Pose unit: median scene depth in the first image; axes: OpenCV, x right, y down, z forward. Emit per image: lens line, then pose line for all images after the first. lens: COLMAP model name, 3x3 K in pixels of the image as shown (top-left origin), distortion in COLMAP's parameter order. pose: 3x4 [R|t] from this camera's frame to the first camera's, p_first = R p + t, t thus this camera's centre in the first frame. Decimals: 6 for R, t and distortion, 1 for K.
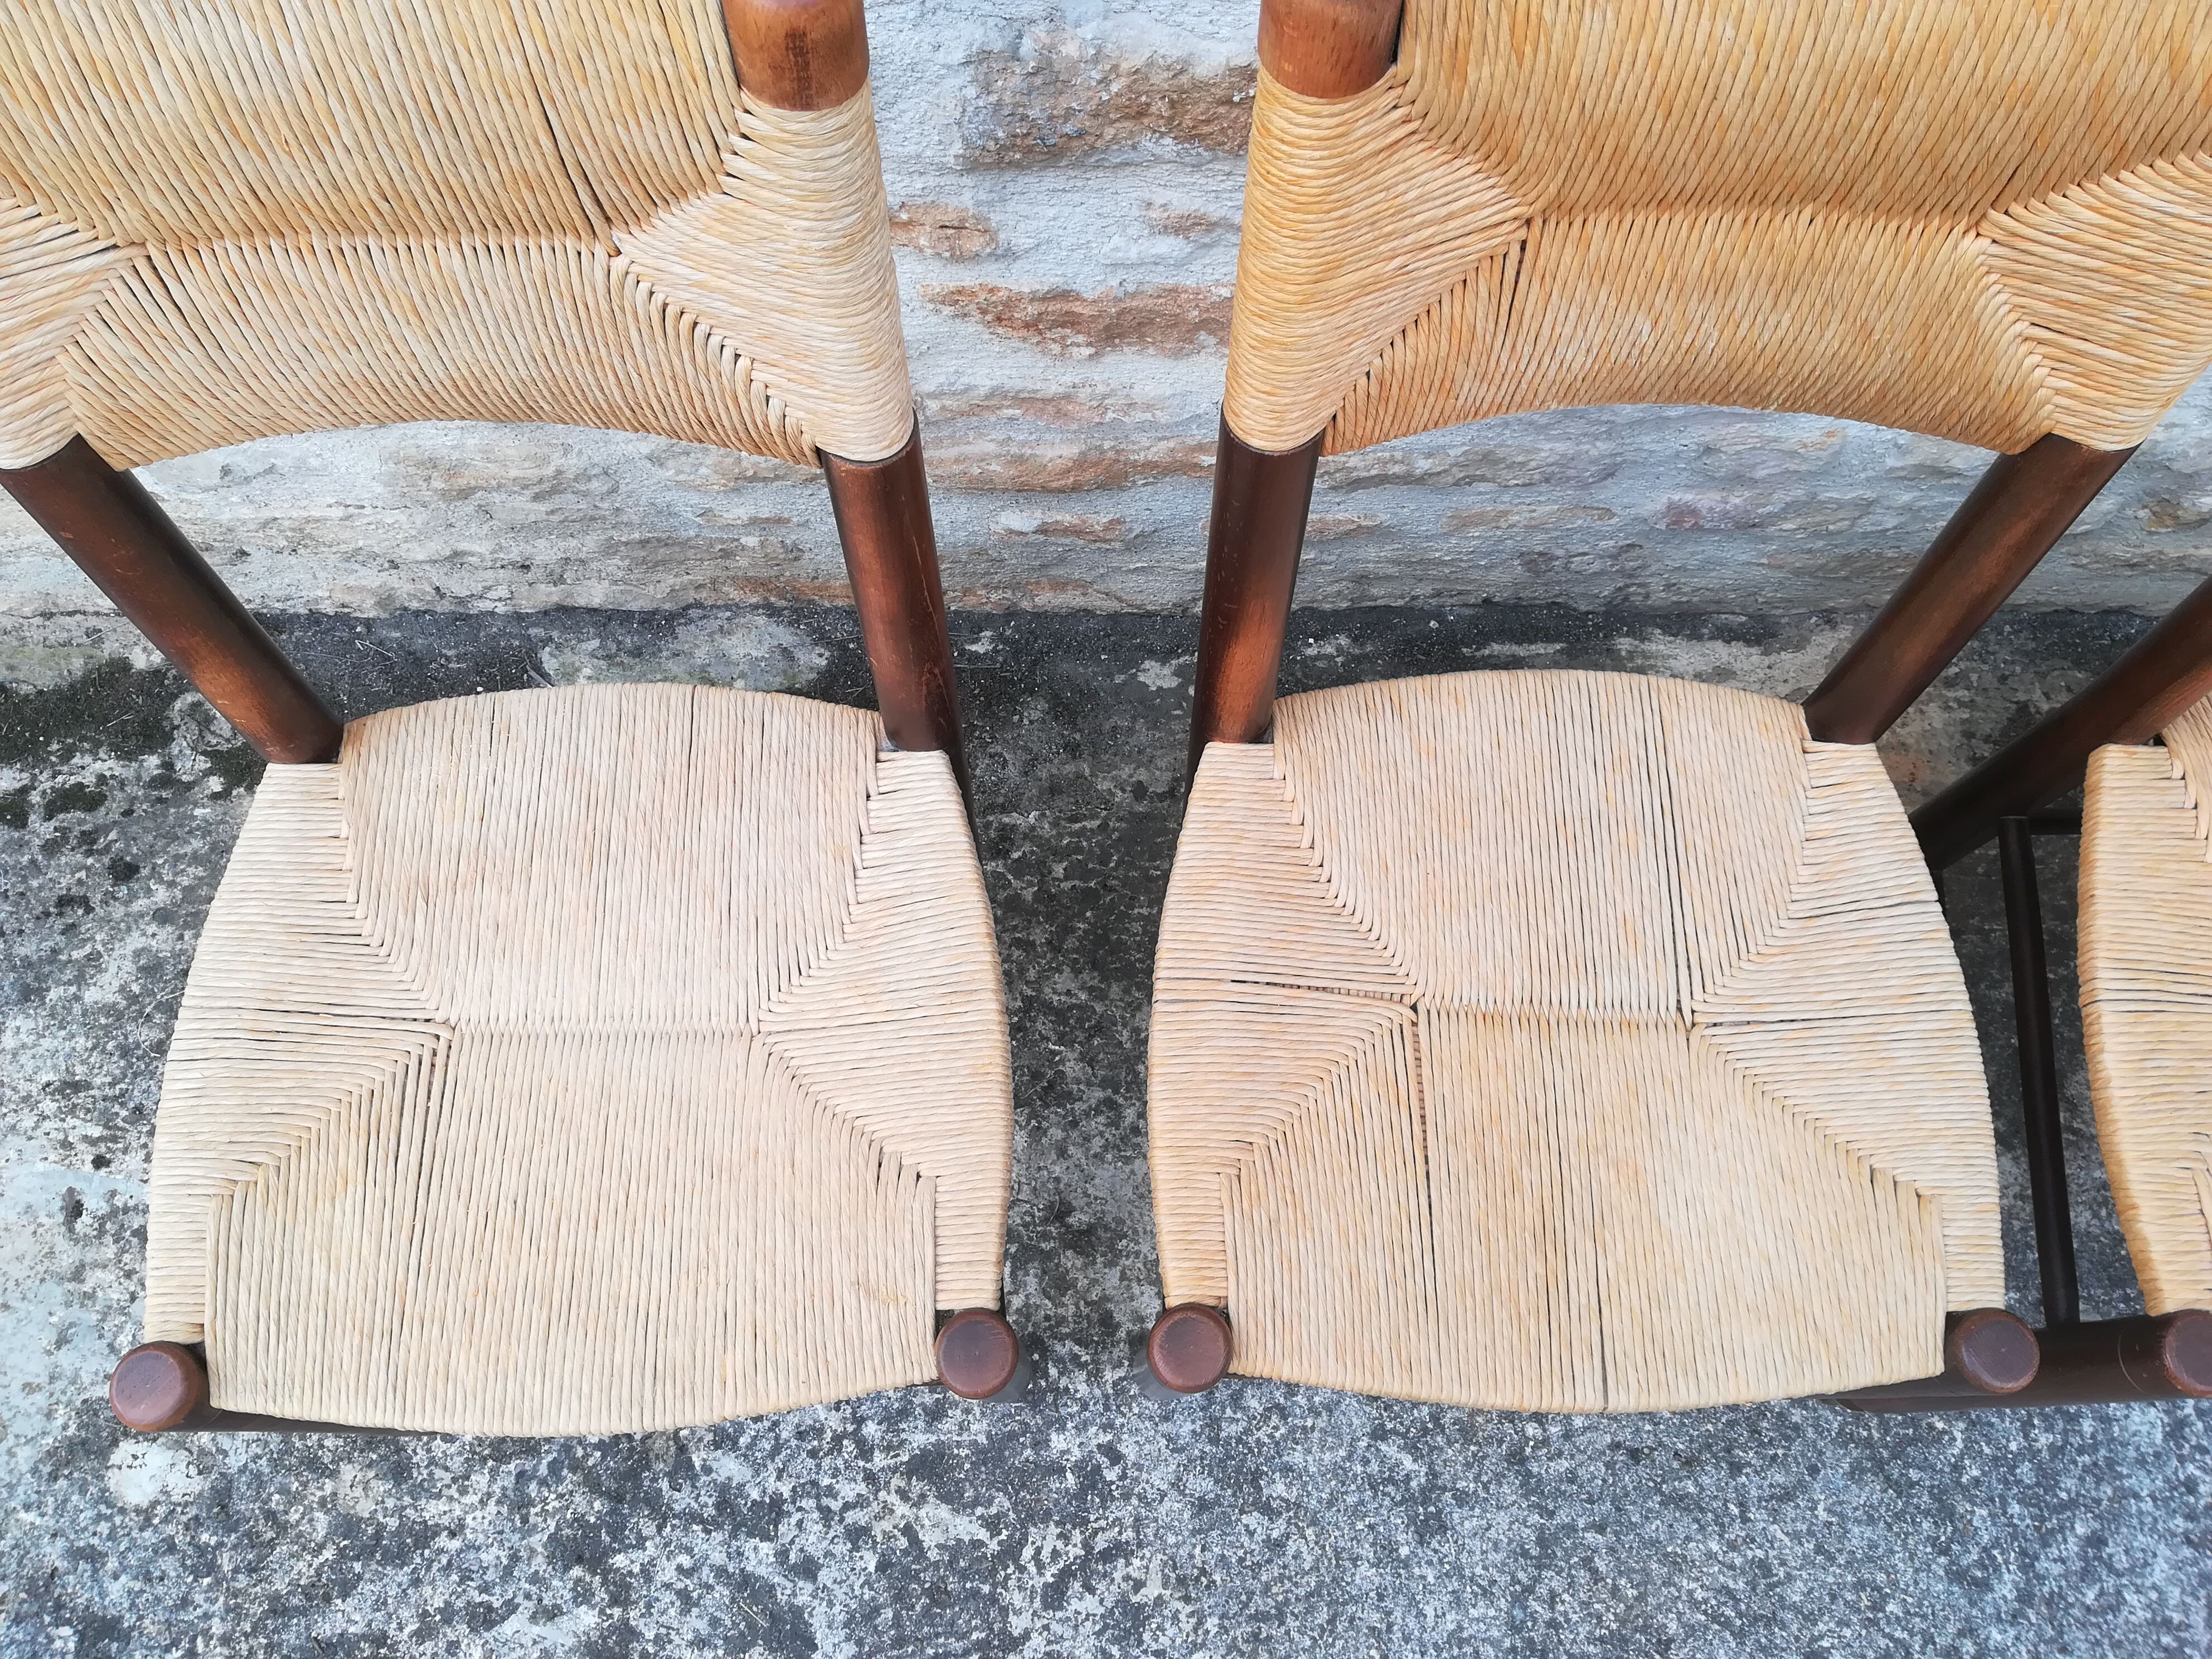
lens RADIAL K [[1721.3, 0, 1112.8], [0, 1721.3, 848.4], [0, 0, 1]] dist [0.056371, -0.077954]
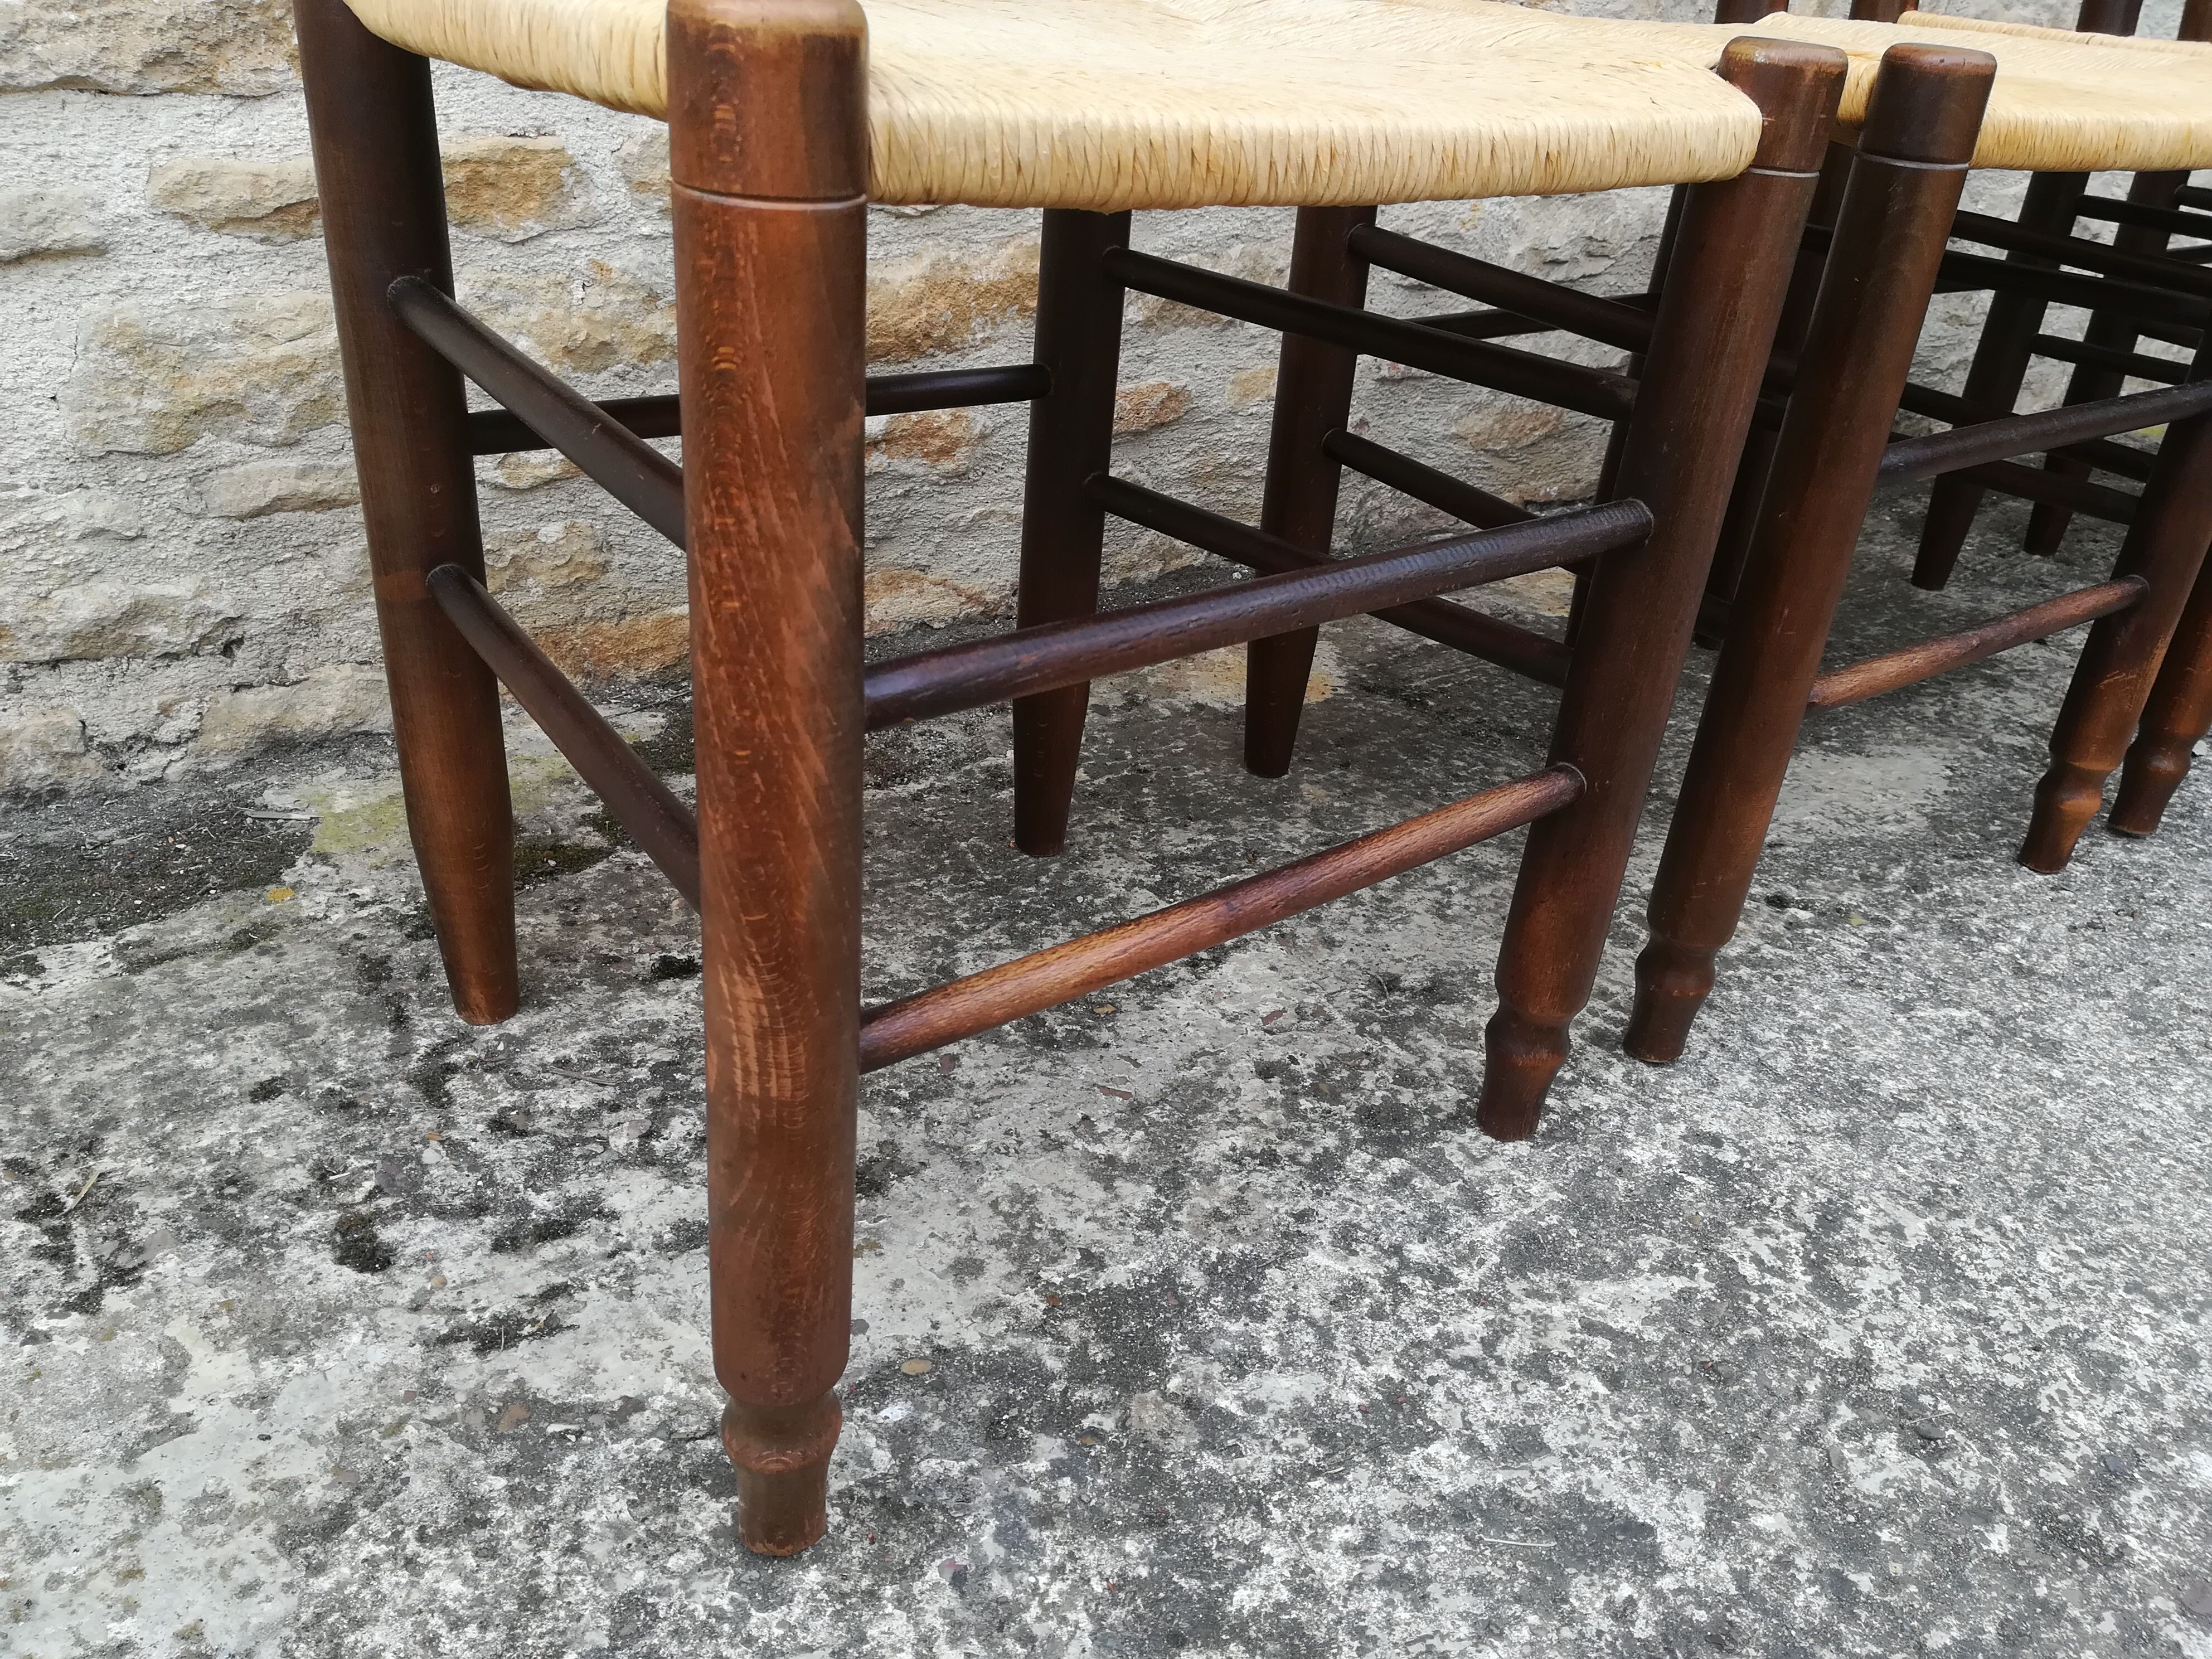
lens RADIAL K [[1721.3, 0, 1113.4], [0, 1721.3, 840.5], [0, 0, 1]] dist [0.056371, -0.077954]
pose [[0.795707, -0.240405, 0.555928, -0.516919], [0.547383, 0.678332, -0.490139, 0.475834], [-0.259272, 0.694313, 0.671347, 0.548713]]
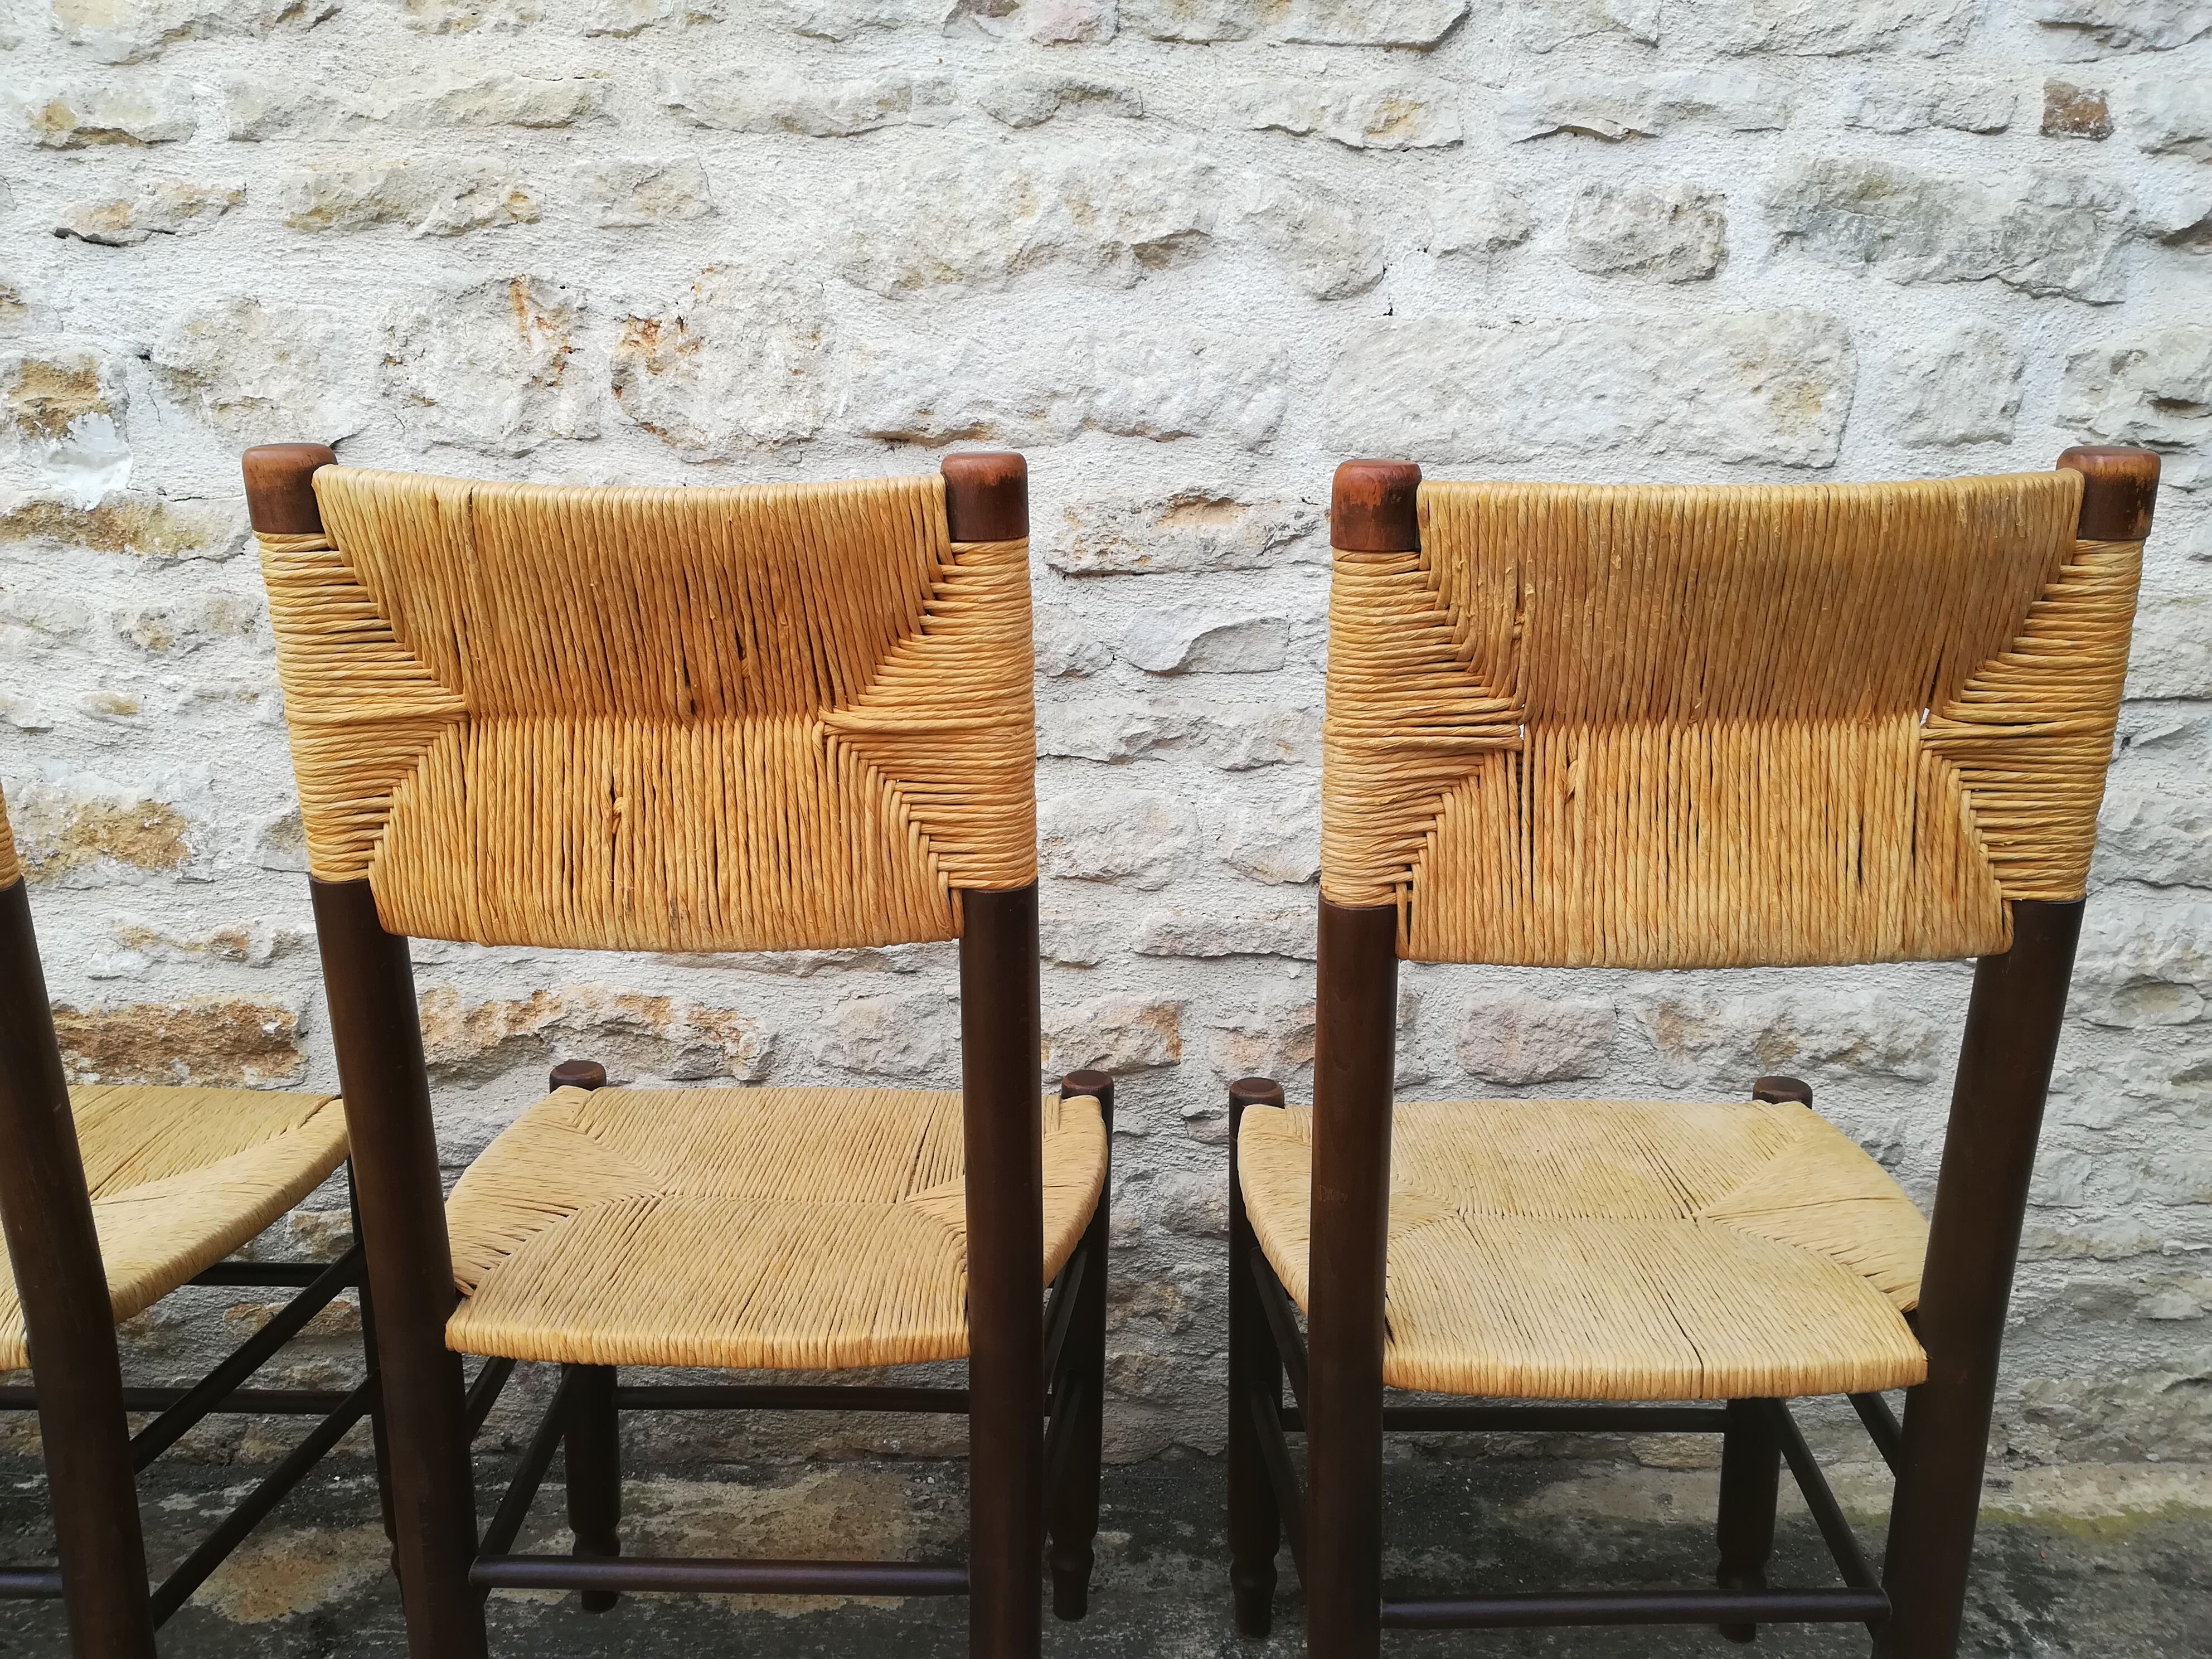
lens RADIAL K [[1721.3, 0, 1110.9], [0, 1721.3, 838.7], [0, 0, 1]] dist [0.056371, -0.077954]
pose [[0.999984, -0.005605, 0.000310, 0.700463], [0.003149, 0.514446, -0.857517, 0.708486], [0.004647, 0.857504, 0.514456, 0.113339]]
